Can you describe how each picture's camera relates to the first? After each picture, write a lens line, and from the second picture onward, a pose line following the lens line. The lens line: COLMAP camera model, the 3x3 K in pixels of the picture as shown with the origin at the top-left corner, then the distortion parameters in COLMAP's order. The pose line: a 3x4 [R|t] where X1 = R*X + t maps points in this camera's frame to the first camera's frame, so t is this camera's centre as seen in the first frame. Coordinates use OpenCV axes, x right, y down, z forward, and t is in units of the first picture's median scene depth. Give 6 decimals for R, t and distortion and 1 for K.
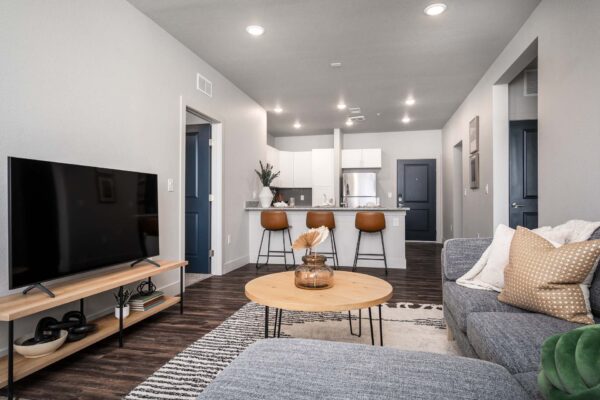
lens RADIAL K [[354.6, 0, 300.0], [0, 354.6, 200.0], [0, 0, 1]] dist [0.000137, -0.000024]
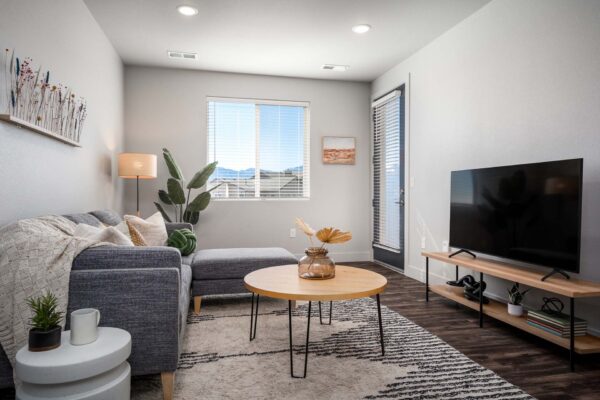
lens RADIAL K [[388.1, 0, 300.0], [0, 388.1, 200.0], [0, 0, 1]] dist [0.000325, -0.000006]
pose [[-0.894299, 0.004603, -0.447447, 0.509229], [0.003543, 0.999989, 0.003206, 0.008583], [0.447457, 0.001281, -0.894305, 1.702701]]
